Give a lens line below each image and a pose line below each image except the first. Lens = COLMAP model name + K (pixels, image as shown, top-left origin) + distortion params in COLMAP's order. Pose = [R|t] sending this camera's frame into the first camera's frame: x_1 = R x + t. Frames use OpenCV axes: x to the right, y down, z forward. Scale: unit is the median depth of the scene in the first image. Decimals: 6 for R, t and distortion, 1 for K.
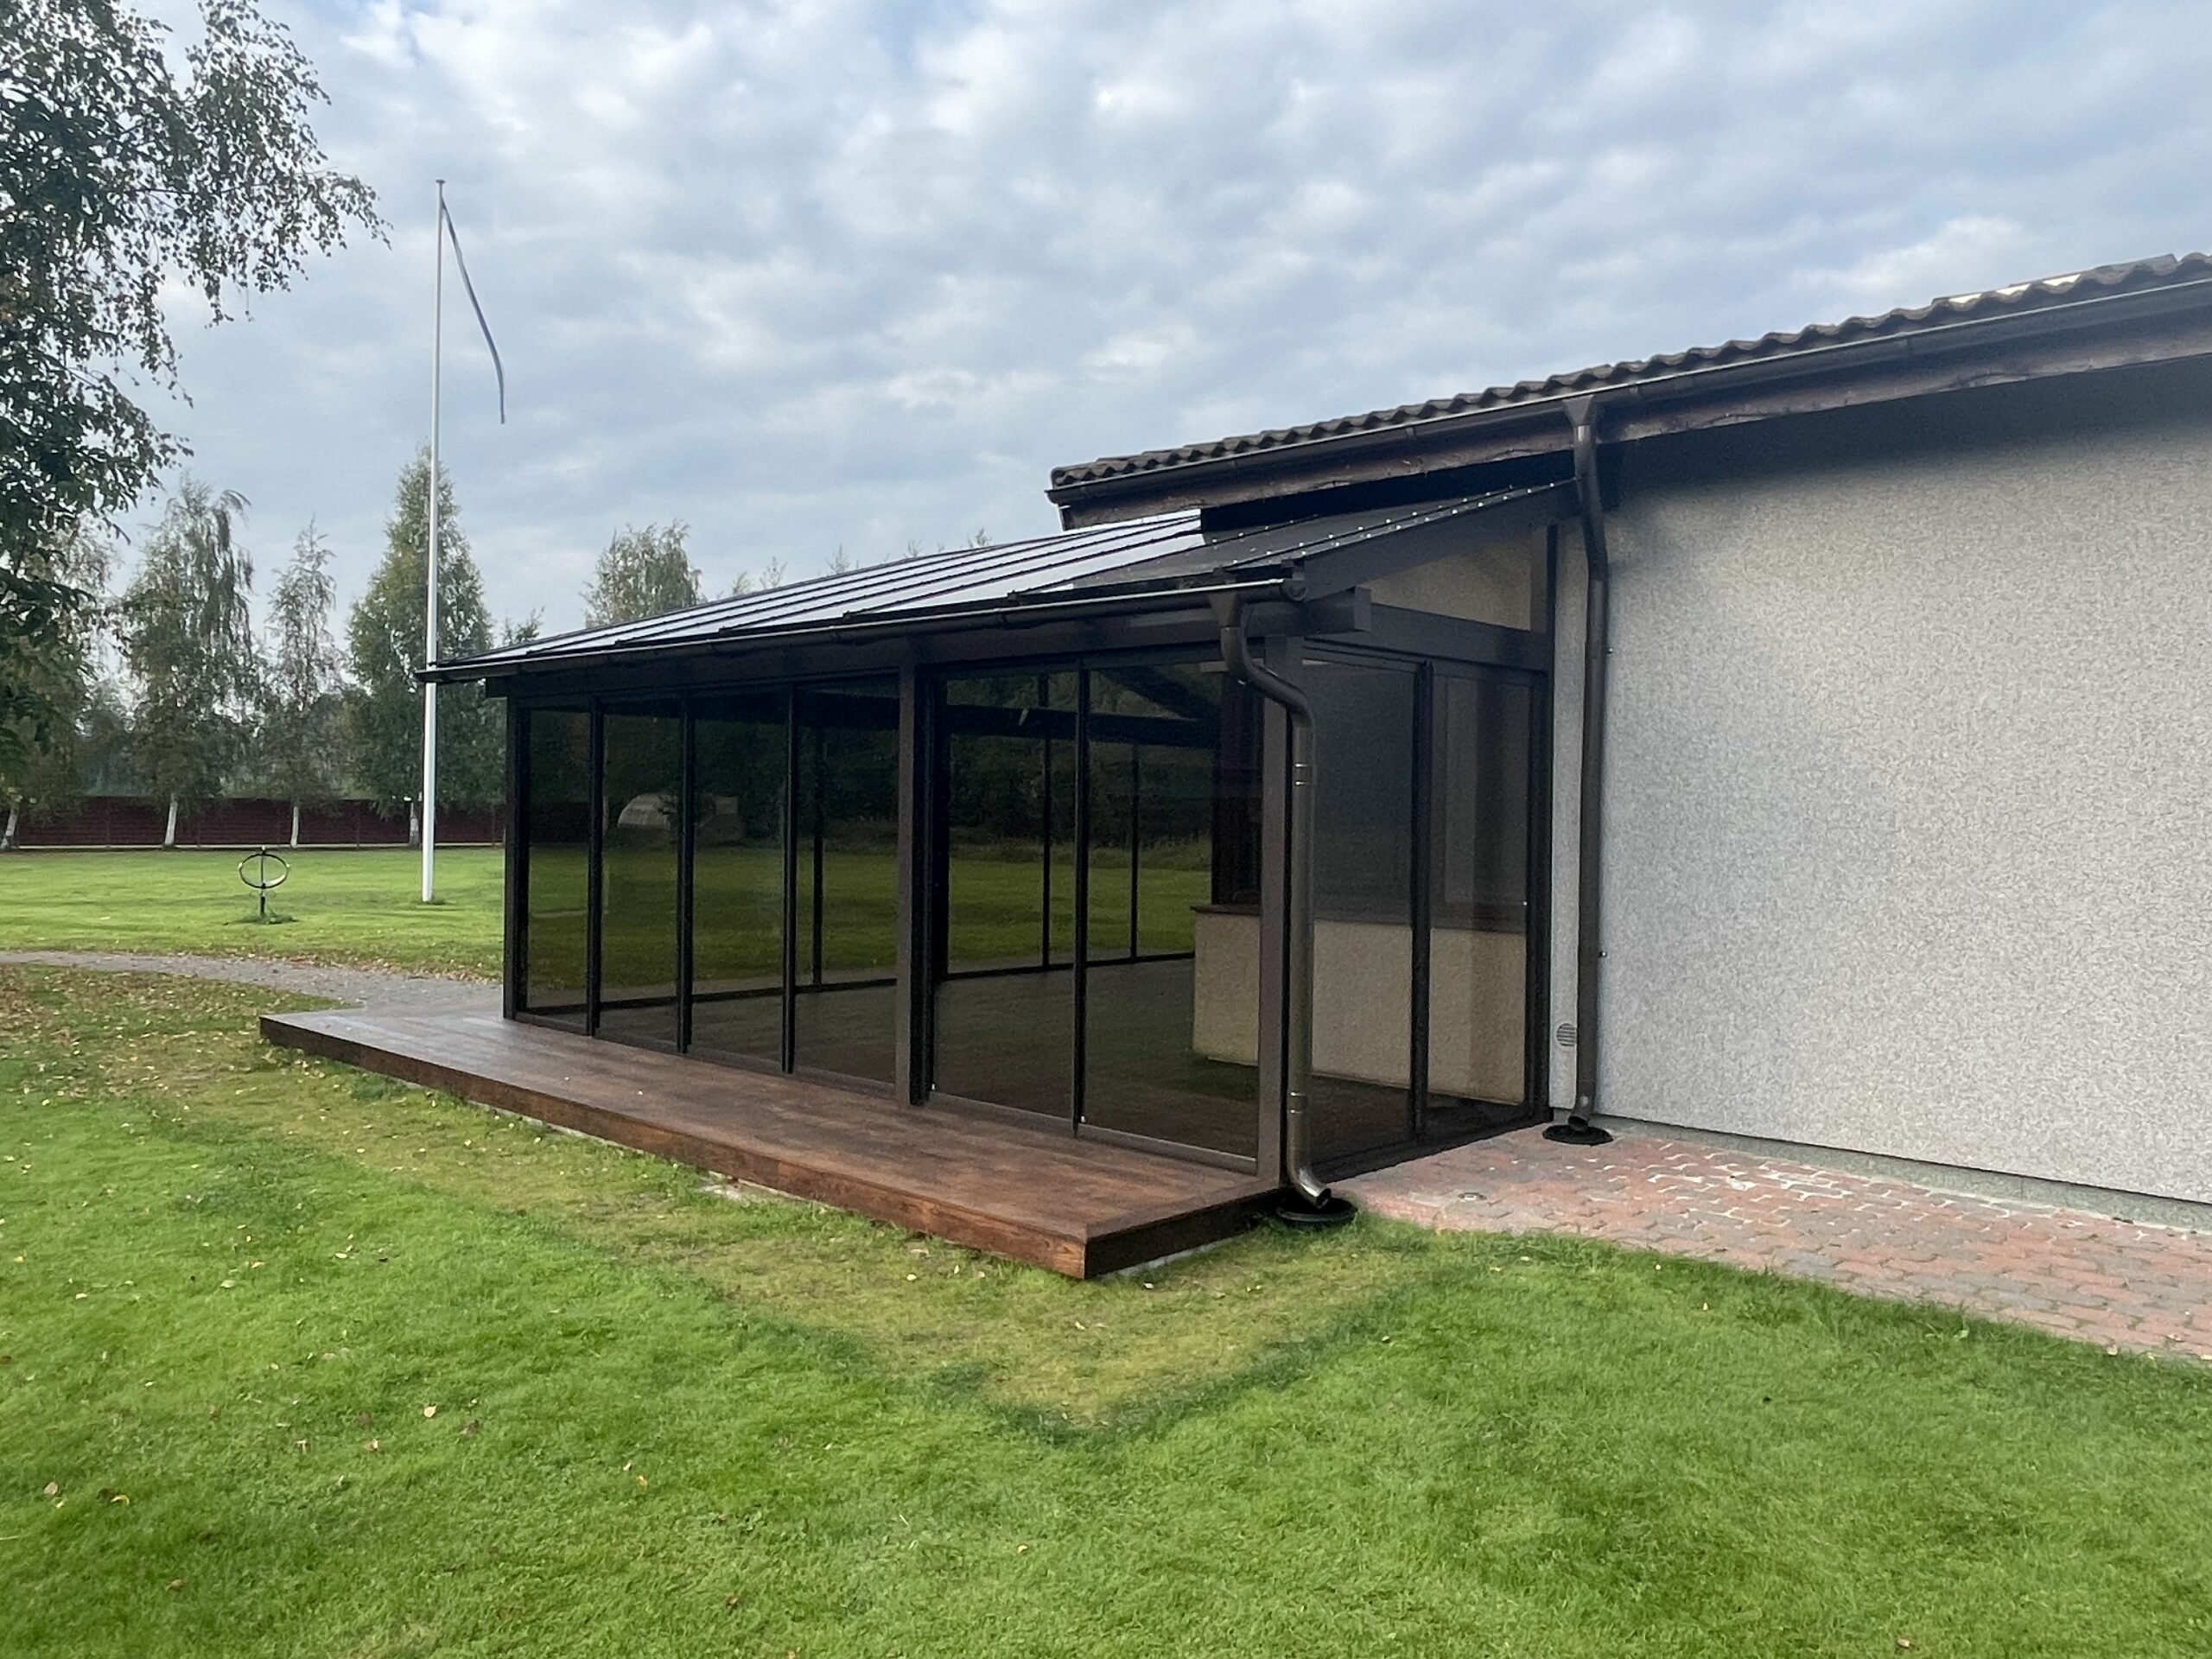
lens RADIAL K [[1622.5, 0, 1106.0], [0, 1622.5, 829.5], [0, 0, 1]] dist [0.000010, -0.001784]
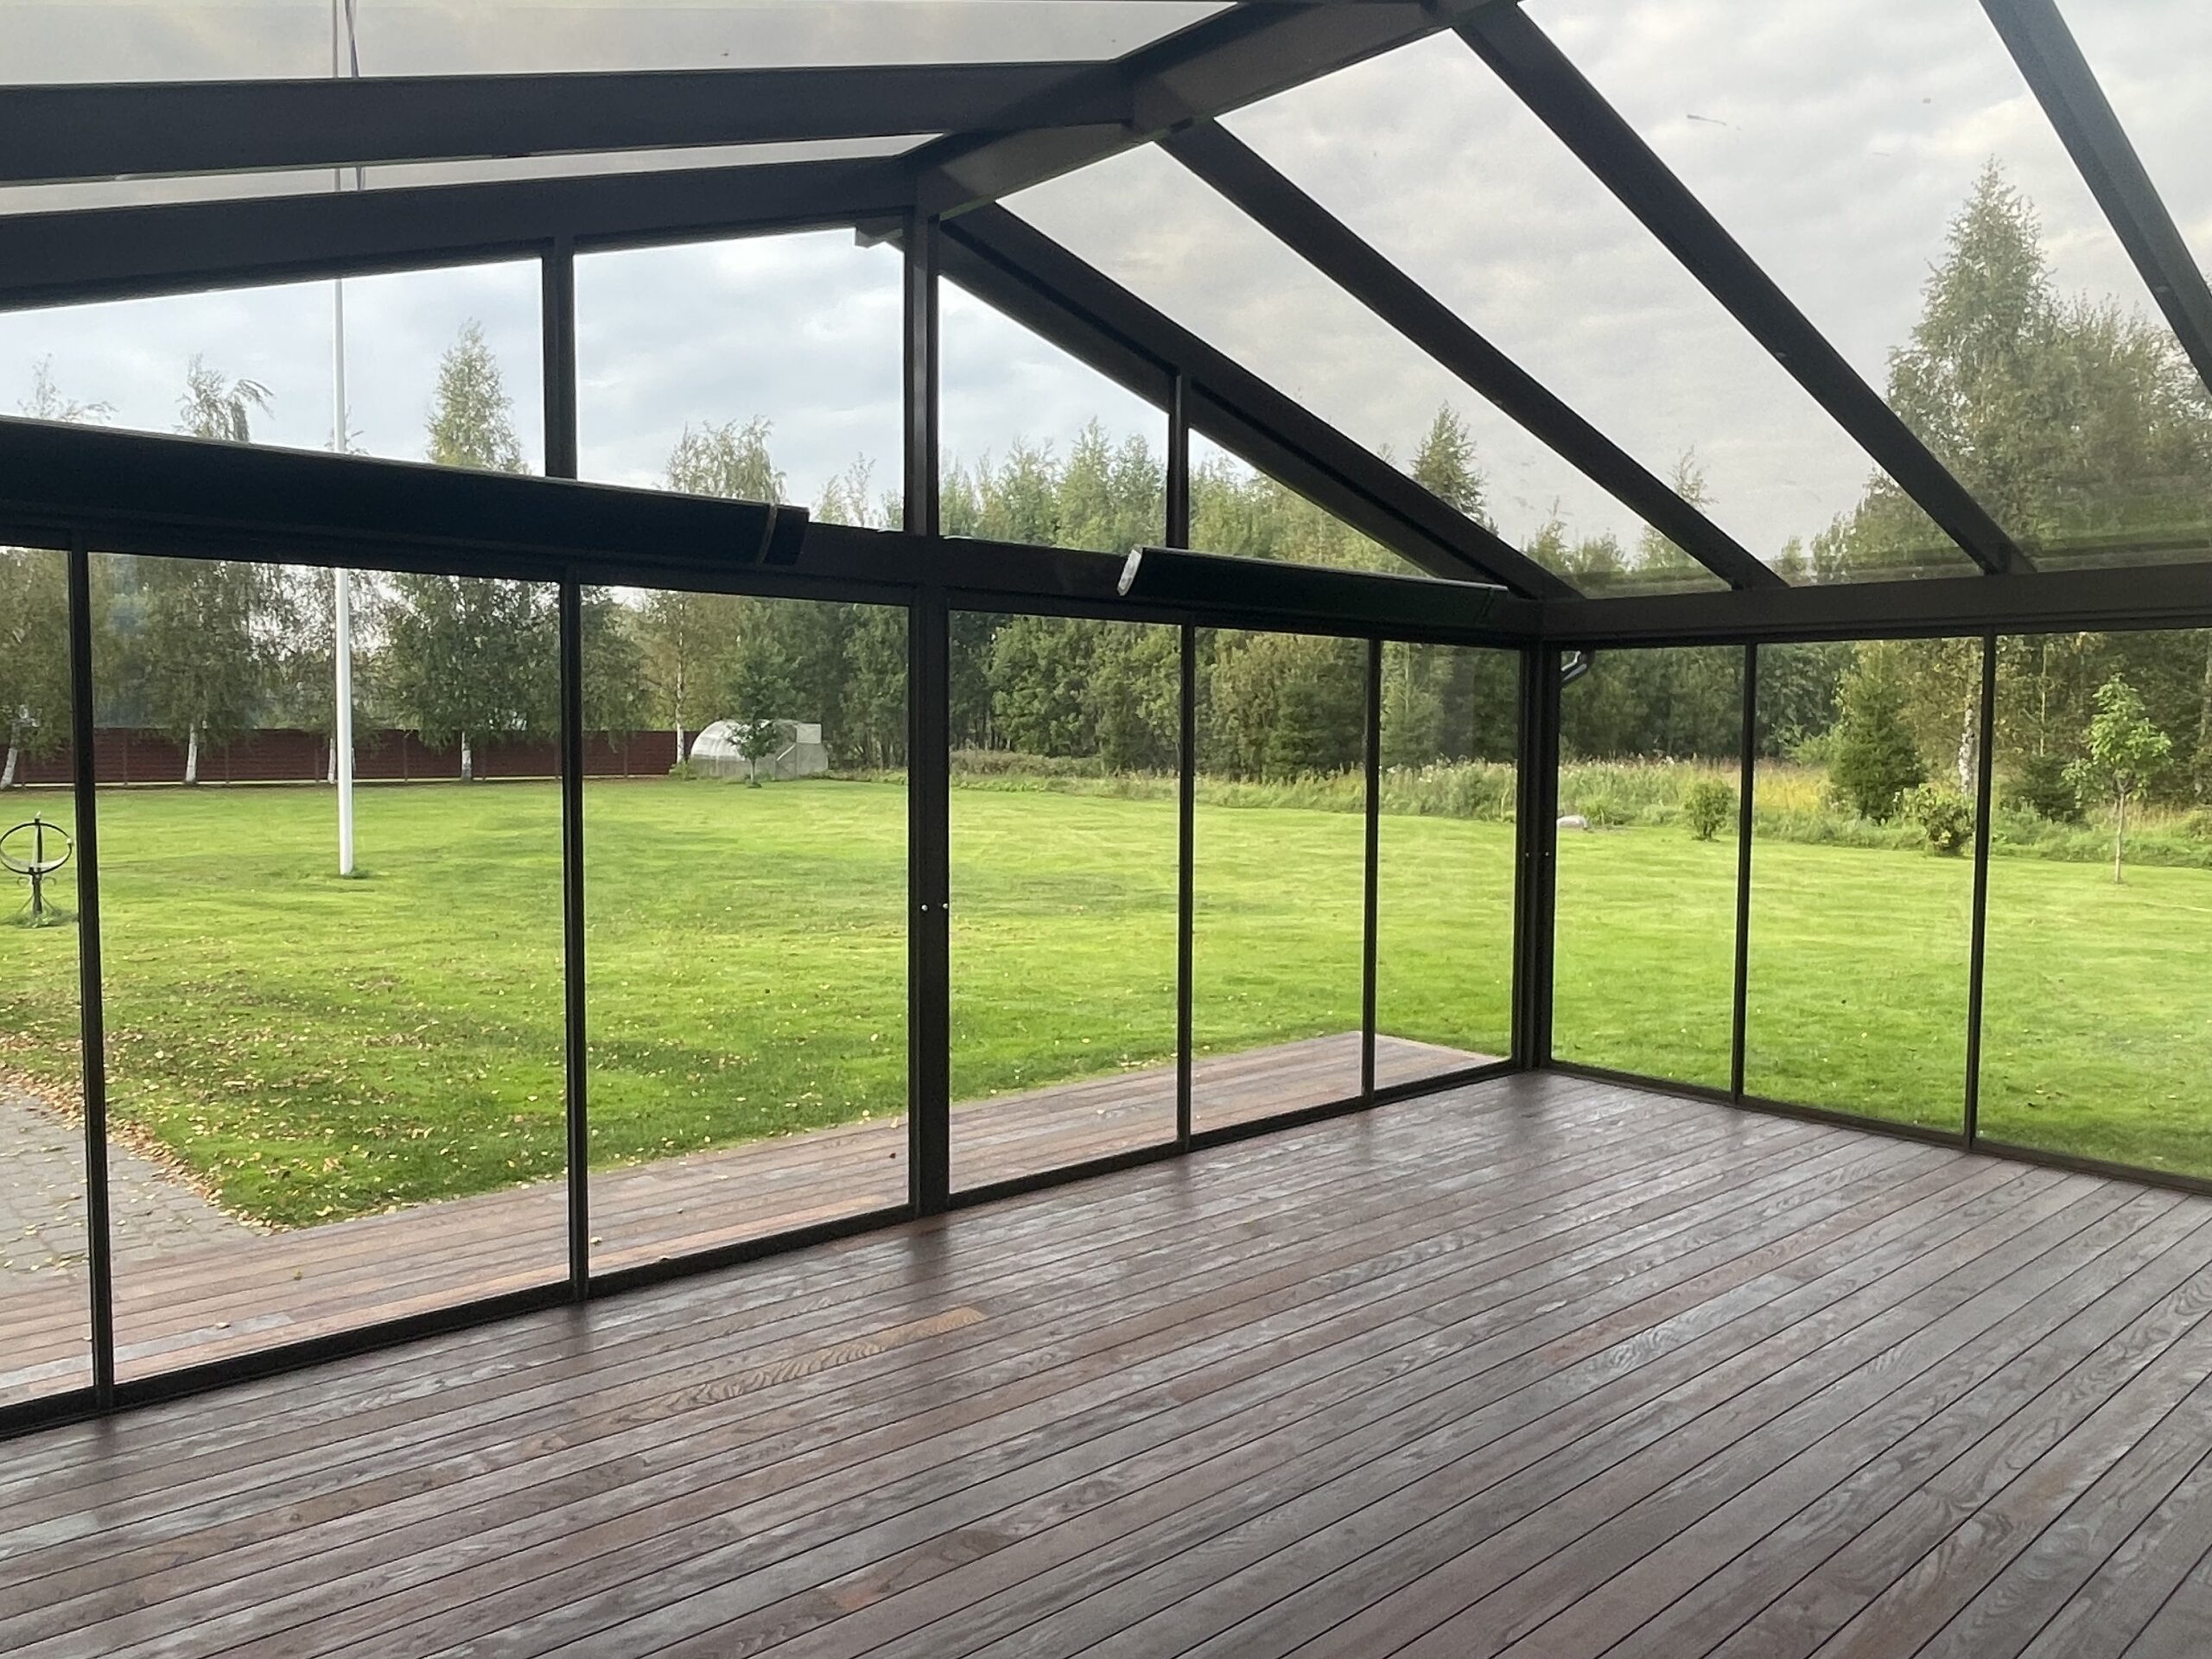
lens RADIAL K [[1622.5, 0, 1106.0], [0, 1622.5, 829.5], [0, 0, 1]] dist [0.000010, -0.001784]
pose [[0.997256, 0.001213, -0.074026, -0.006180], [0.002351, 0.998842, 0.048044, -0.005700], [0.073998, -0.048086, 0.996098, 0.137446]]
